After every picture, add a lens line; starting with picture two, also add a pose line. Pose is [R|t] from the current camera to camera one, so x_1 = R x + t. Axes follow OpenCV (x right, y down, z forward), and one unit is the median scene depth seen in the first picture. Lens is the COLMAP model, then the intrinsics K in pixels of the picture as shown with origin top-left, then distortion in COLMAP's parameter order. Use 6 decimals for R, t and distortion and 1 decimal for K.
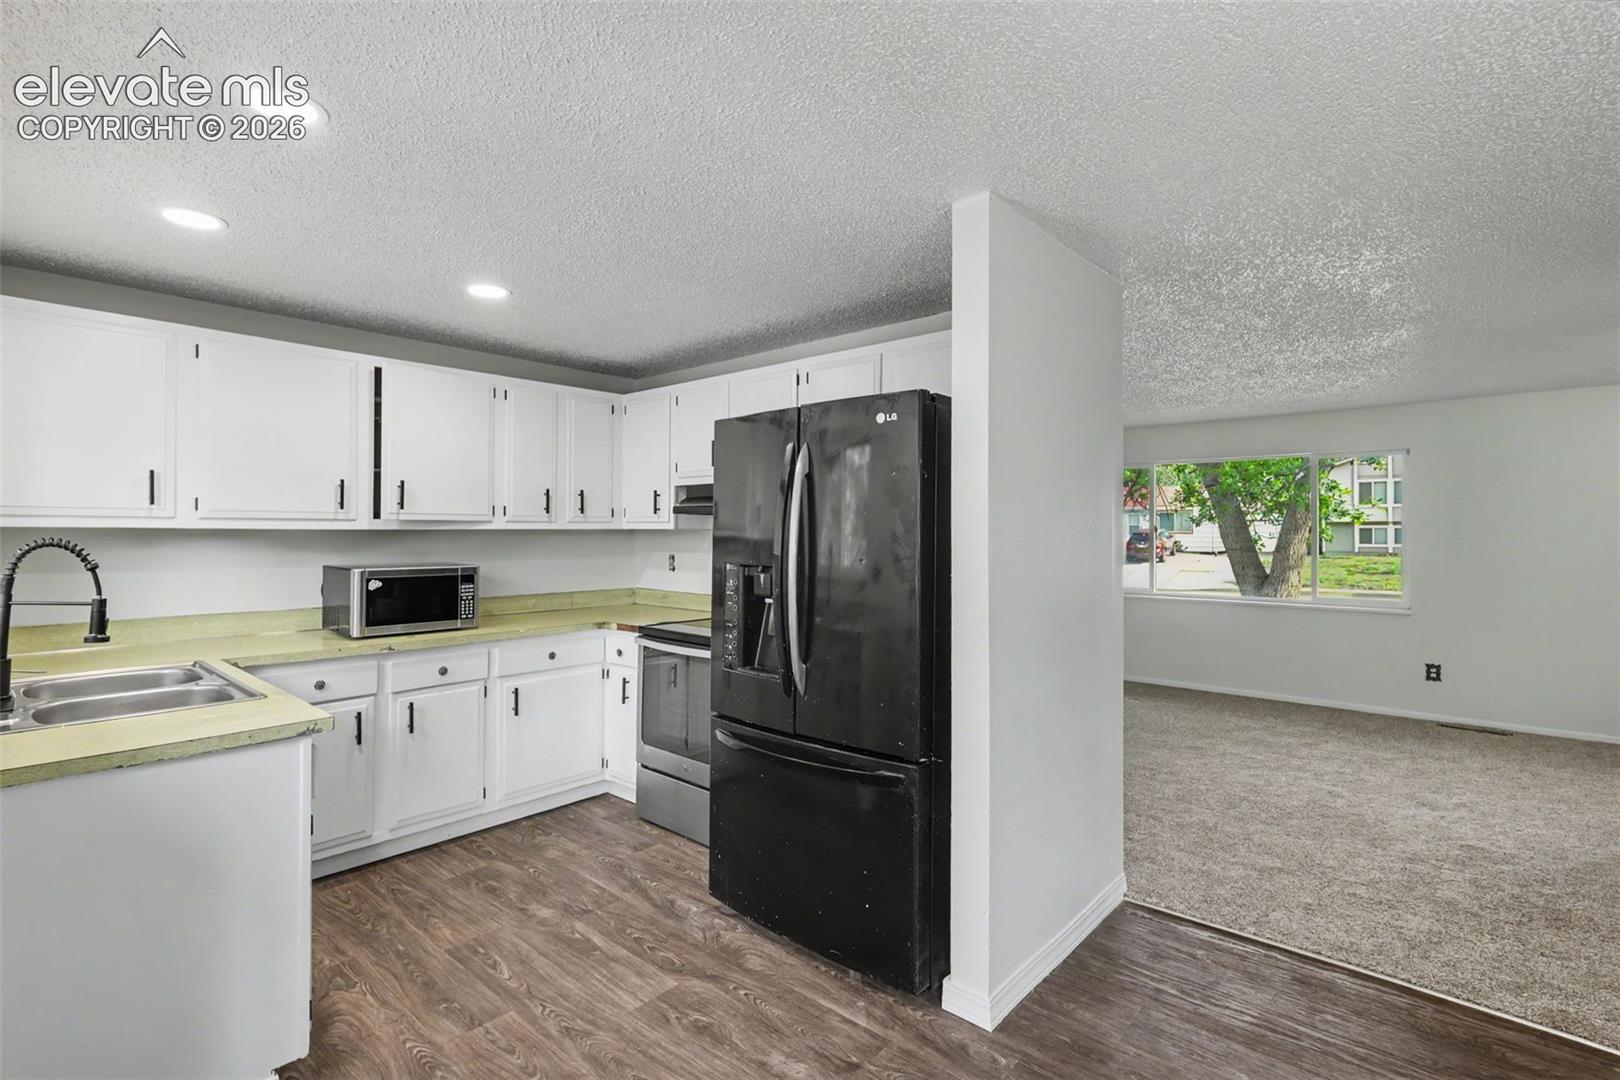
lens RADIAL K [[756.2, 0, 789.3], [0, 756.2, 528.1], [0, 0, 1]] dist [-0.001157, 0.001952]
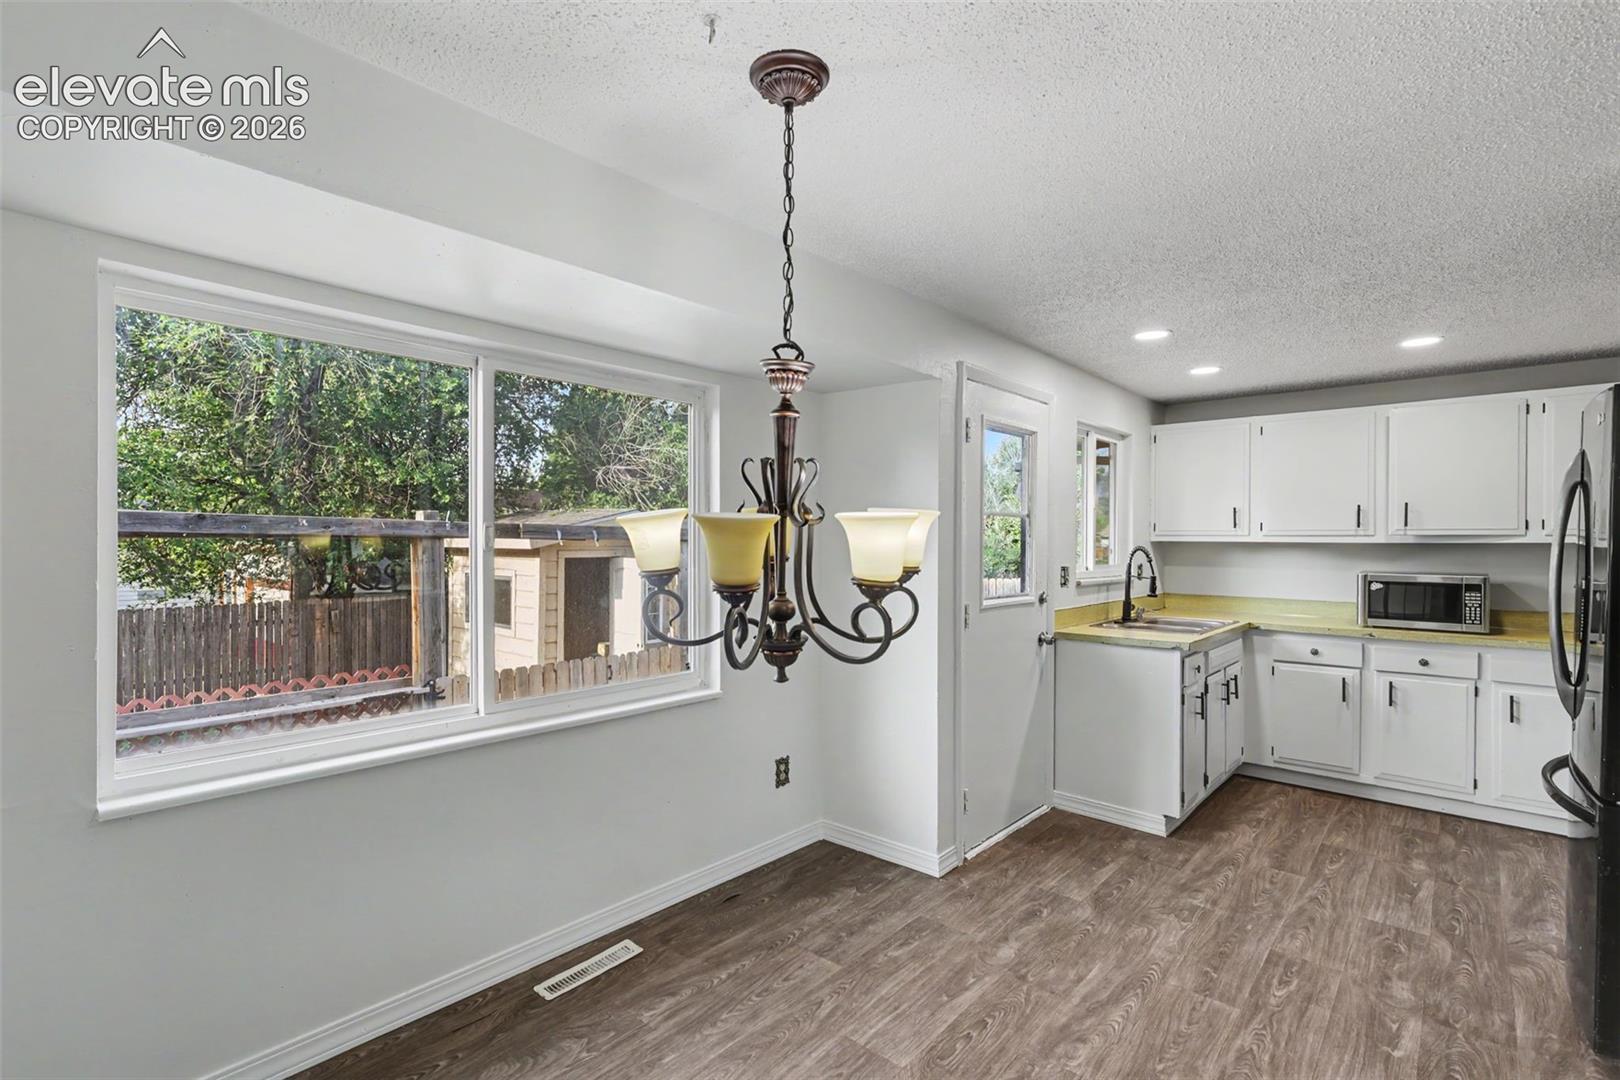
lens RADIAL K [[756.2, 0, 802.5], [0, 756.2, 542.6], [0, 0, 1]] dist [-0.001157, 0.001952]
pose [[-0.003196, 0.000712, -0.999995, 0.799173], [0.000606, 1.000000, 0.000710, -0.000355], [0.999995, -0.000604, -0.003196, 0.035206]]
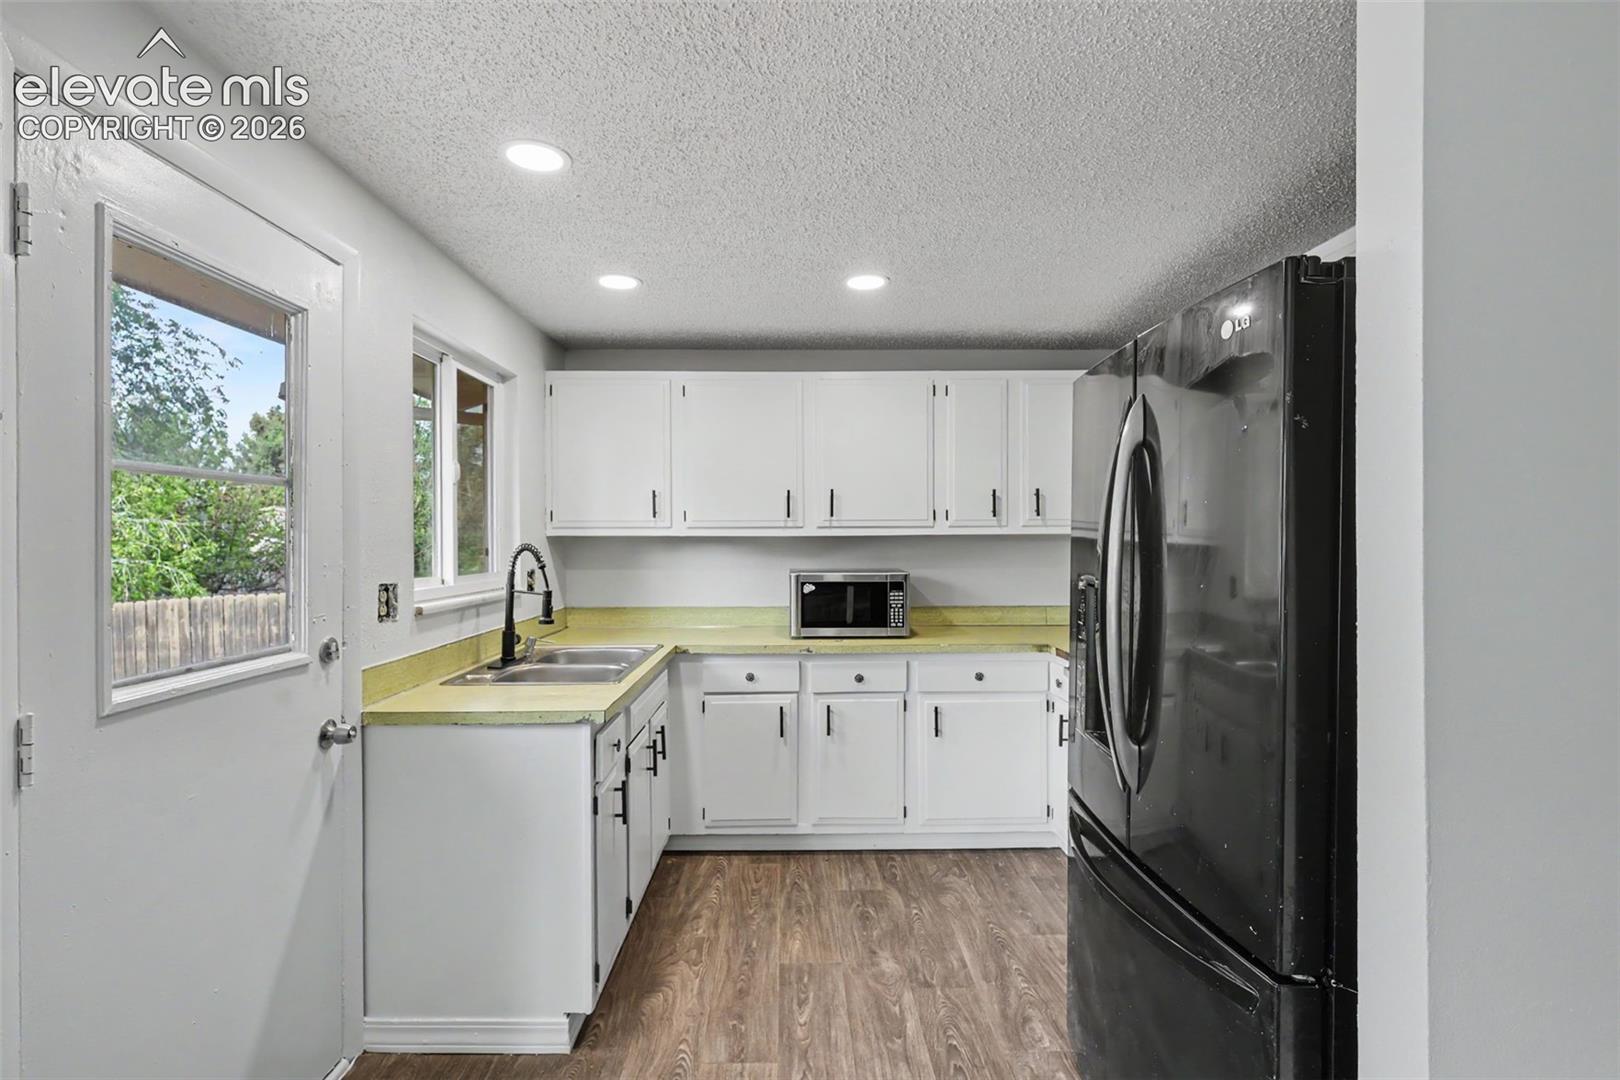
lens RADIAL K [[756.2, 0, 811.8], [0, 756.2, 538.6], [0, 0, 1]] dist [-0.001157, 0.001952]
pose [[0.683942, -0.002856, -0.729531, 0.245231], [0.008441, 0.999956, 0.003998, 0.001341], [0.729487, -0.008893, 0.683936, 0.305460]]
